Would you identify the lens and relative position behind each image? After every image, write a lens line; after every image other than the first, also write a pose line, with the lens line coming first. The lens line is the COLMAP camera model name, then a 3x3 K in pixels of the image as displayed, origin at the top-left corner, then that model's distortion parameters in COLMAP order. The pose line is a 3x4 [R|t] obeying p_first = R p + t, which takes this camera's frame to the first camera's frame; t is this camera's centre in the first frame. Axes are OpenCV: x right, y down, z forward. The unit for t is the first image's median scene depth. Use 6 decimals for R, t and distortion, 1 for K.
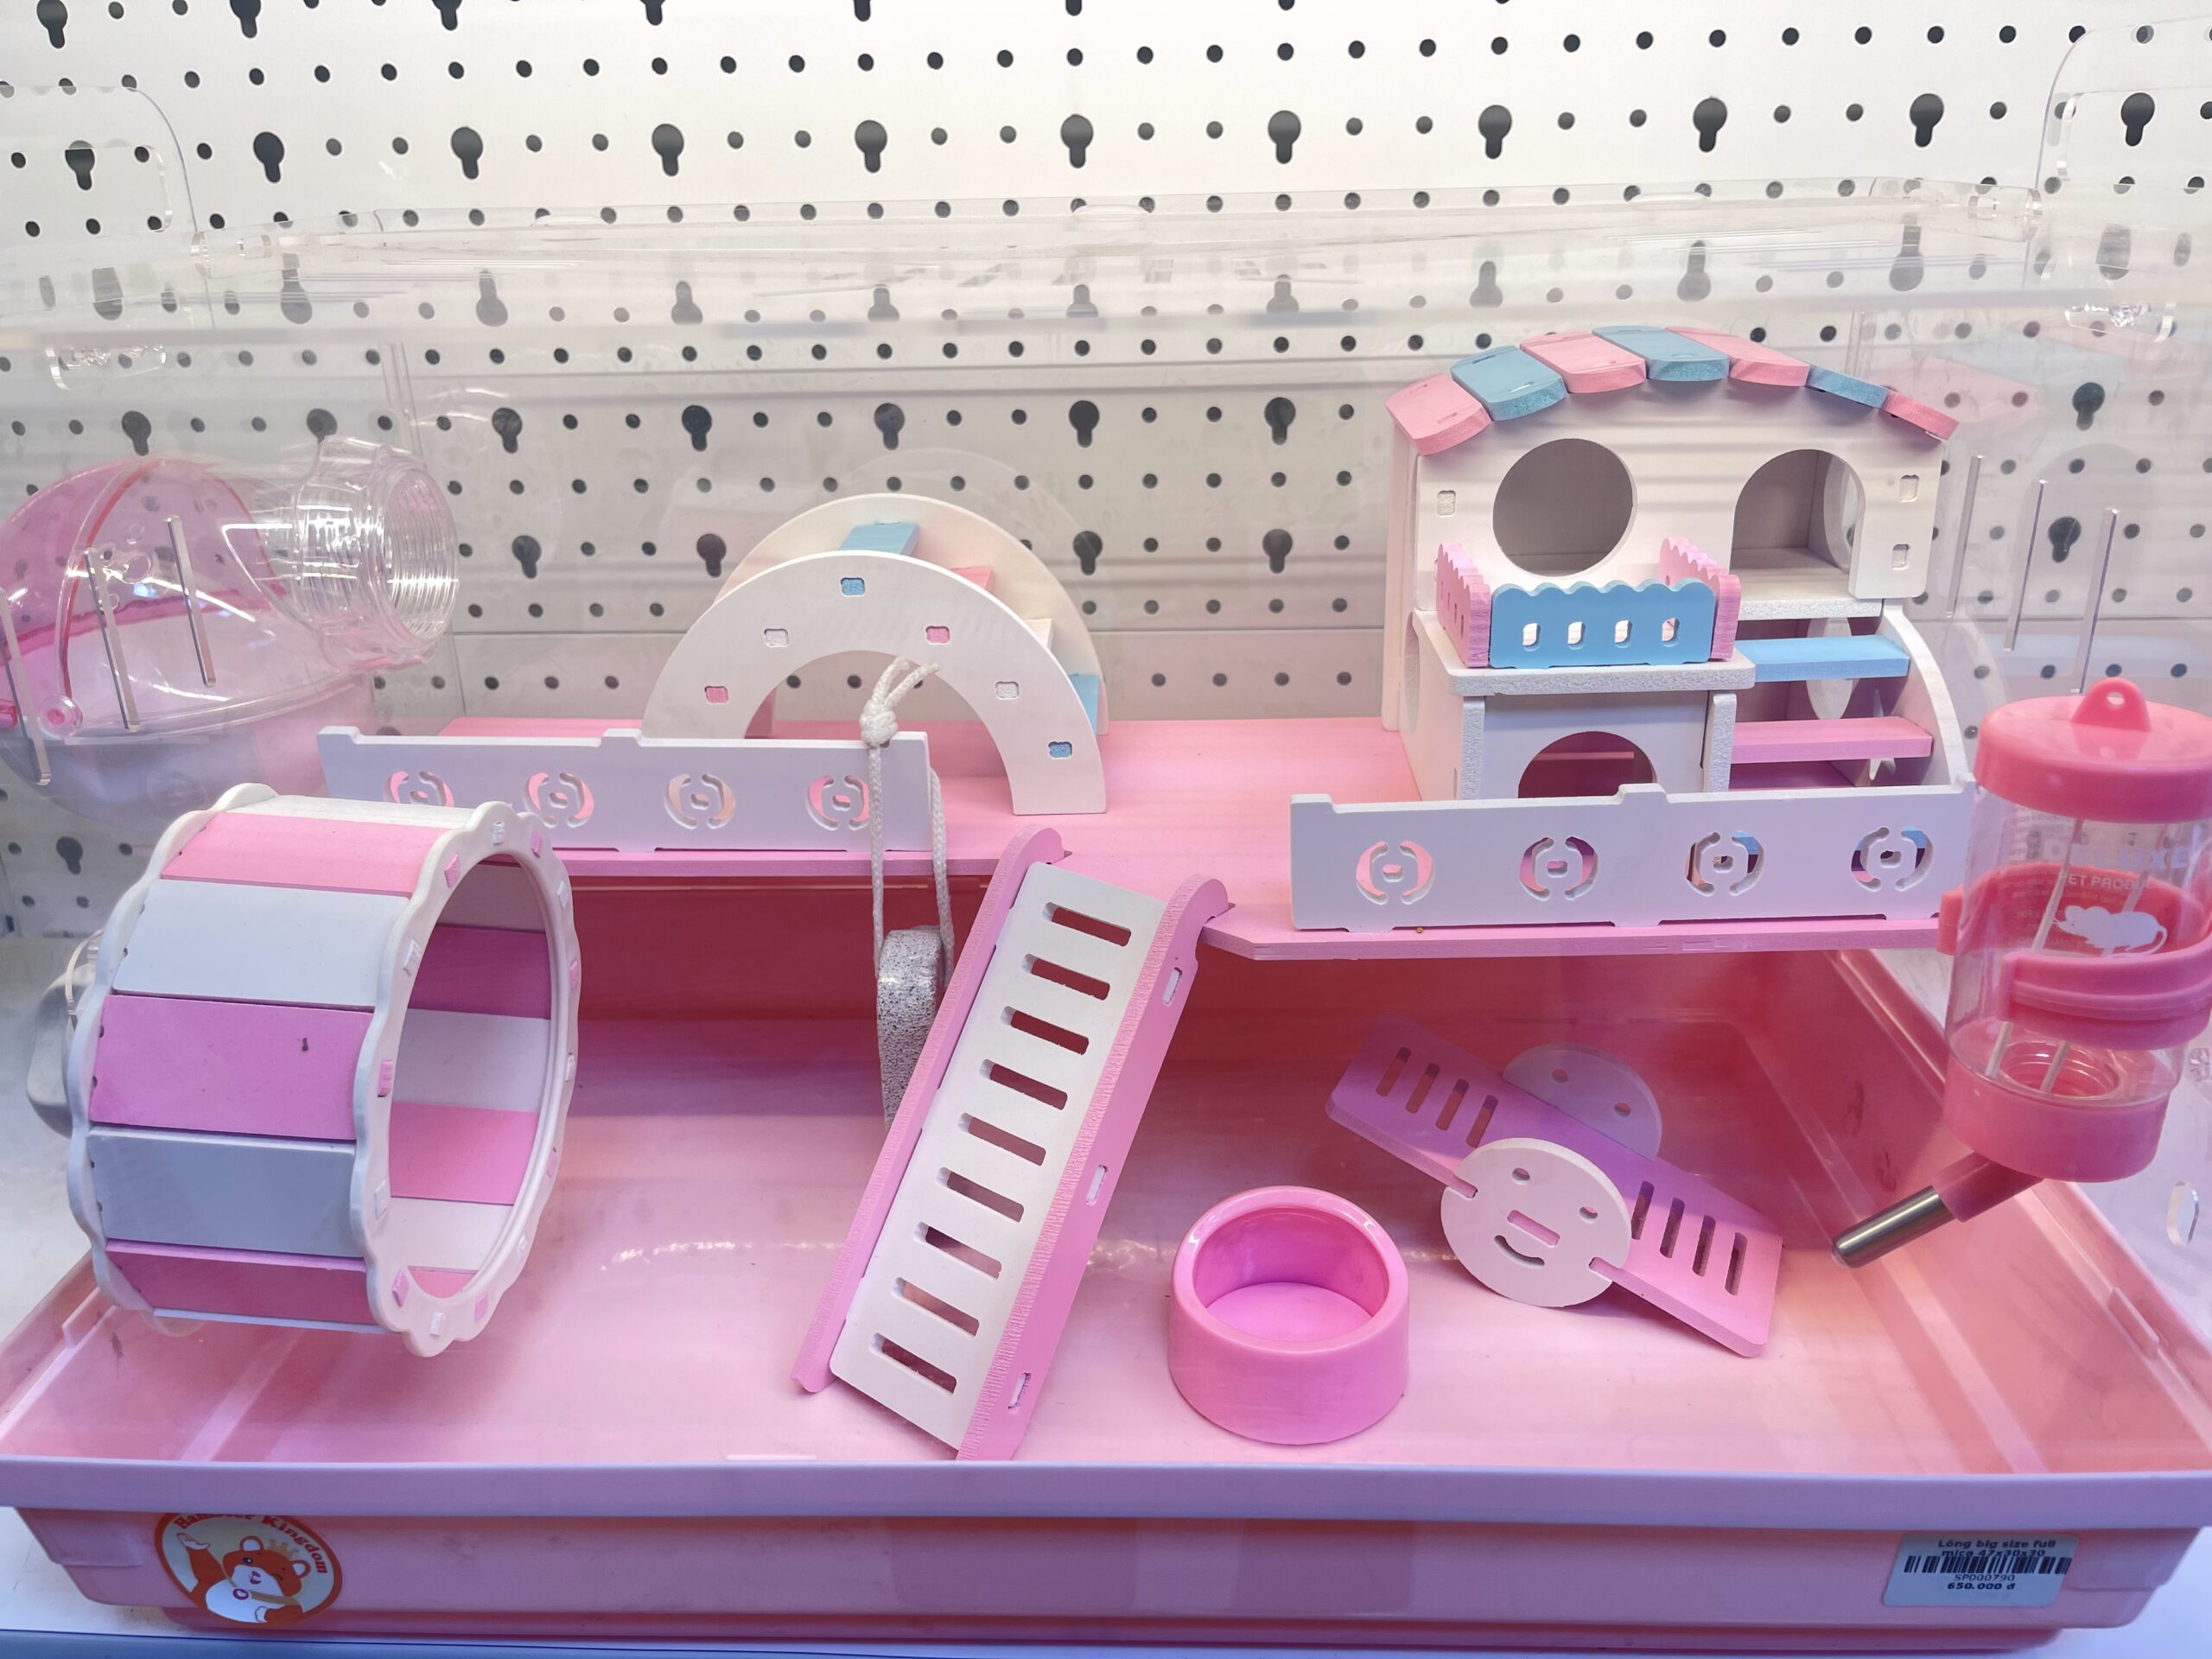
lens RADIAL K [[1714.9, 0, 1113.8], [0, 1714.9, 823.4], [0, 0, 1]] dist [0.045830, -0.085791]
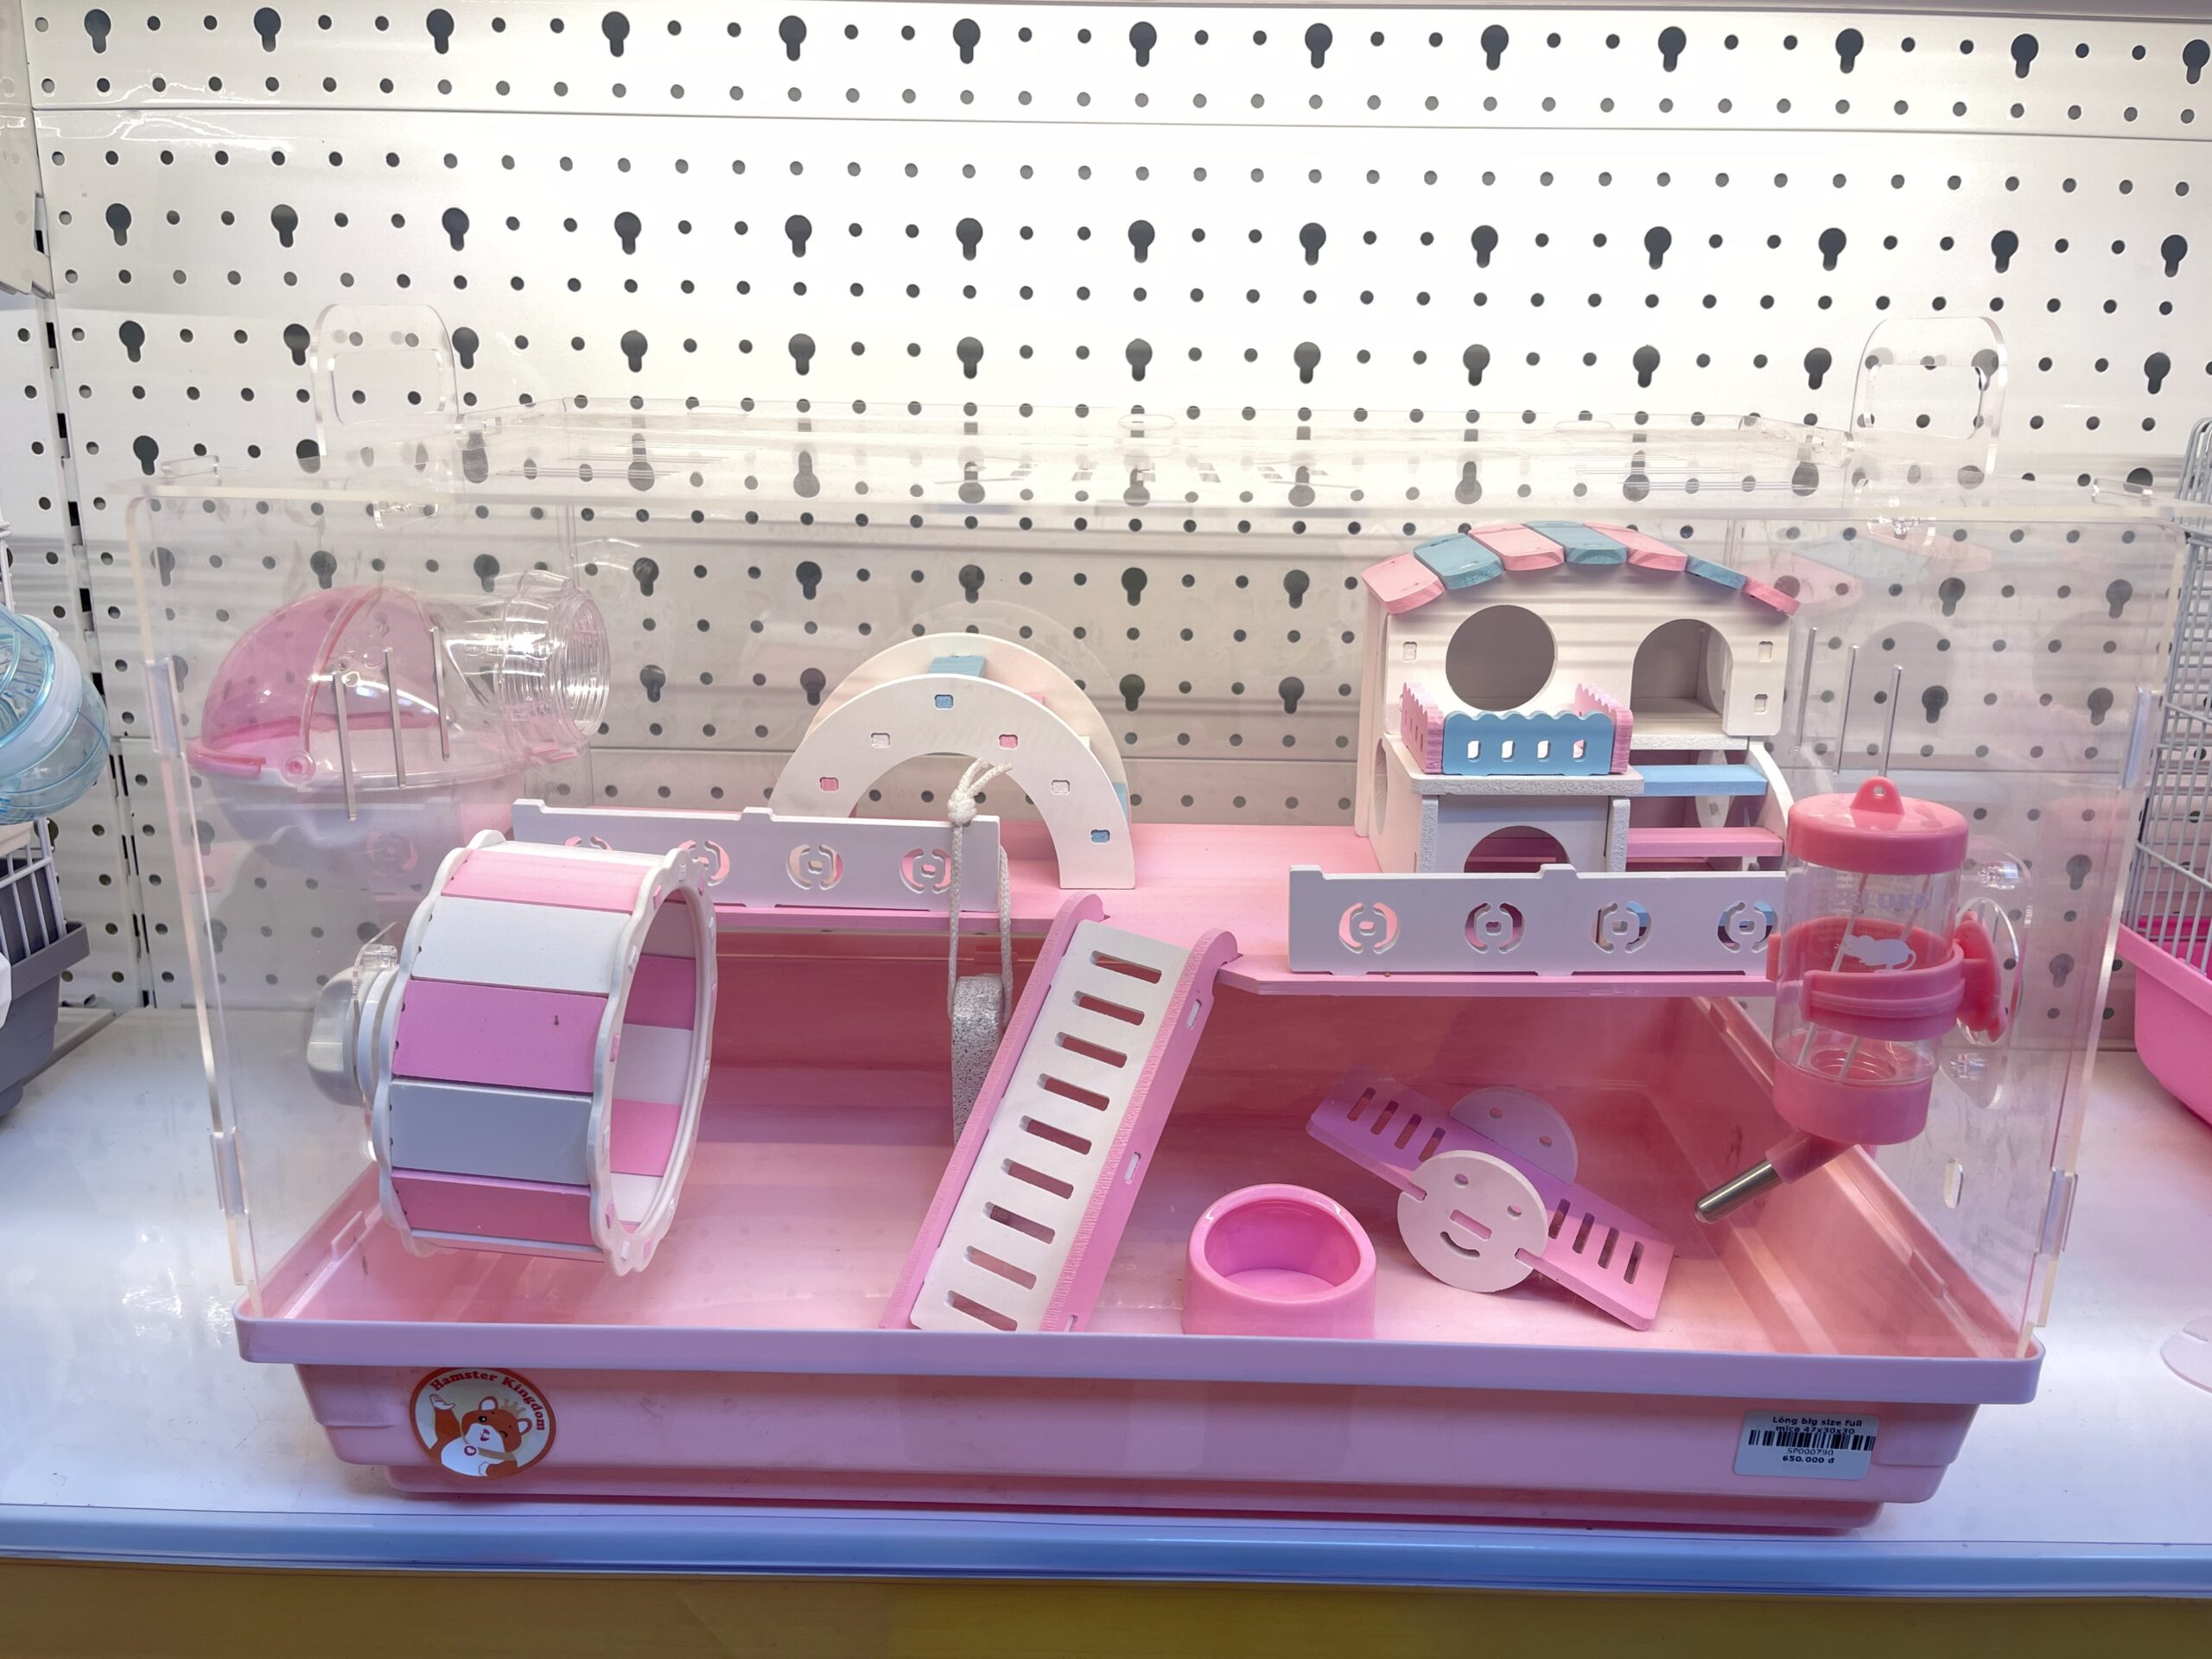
lens RADIAL K [[1870.0, 0, 1068.9], [0, 1870.0, 832.7], [0, 0, 1]] dist [0.006364, 0.000701]
pose [[0.999417, 0.029271, 0.017585, -0.084144], [-0.027266, 0.994087, -0.105110, 0.105573], [-0.020557, 0.104570, 0.994305, -0.381649]]
